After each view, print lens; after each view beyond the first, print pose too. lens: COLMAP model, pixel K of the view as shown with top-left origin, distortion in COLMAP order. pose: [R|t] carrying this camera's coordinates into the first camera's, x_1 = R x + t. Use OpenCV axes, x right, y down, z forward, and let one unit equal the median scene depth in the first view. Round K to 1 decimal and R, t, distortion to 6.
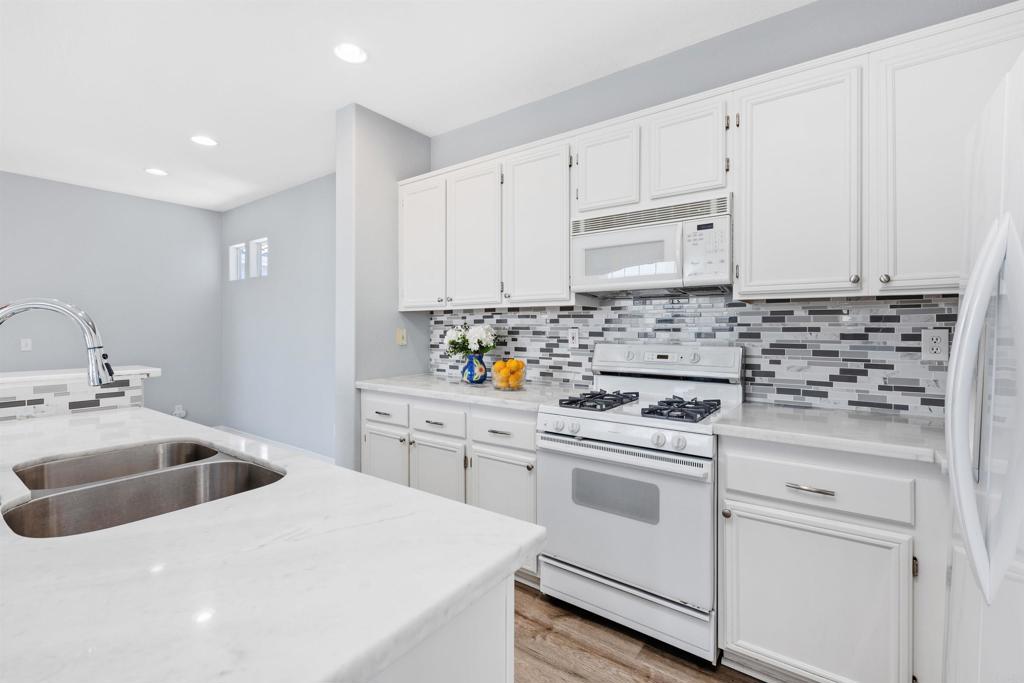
lens RADIAL K [[449.9, 0, 513.2], [0, 449.9, 336.7], [0, 0, 1]] dist [-0.001350, -0.000726]
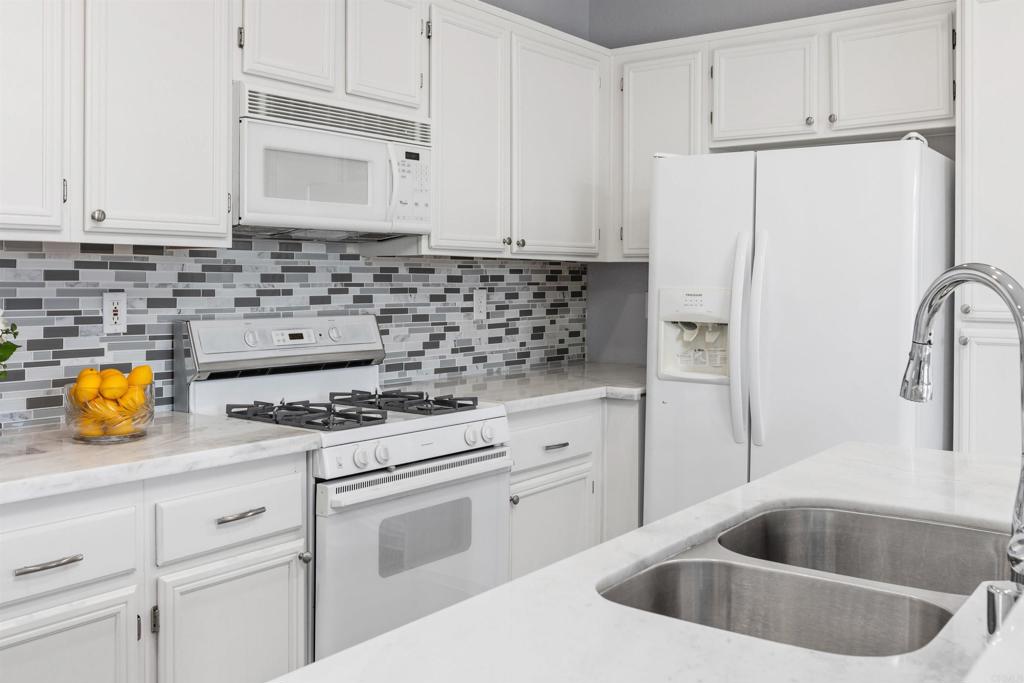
lens RADIAL K [[975.0, 0, 510.0], [0, 975.0, 284.0], [0, 0, 1]] dist [-0.011891, -0.006319]
pose [[0.015805, -0.003539, 0.999869, -1.075404], [0.016063, 0.999866, 0.003285, -0.028838], [-0.999746, 0.016009, 0.015859, 0.722881]]
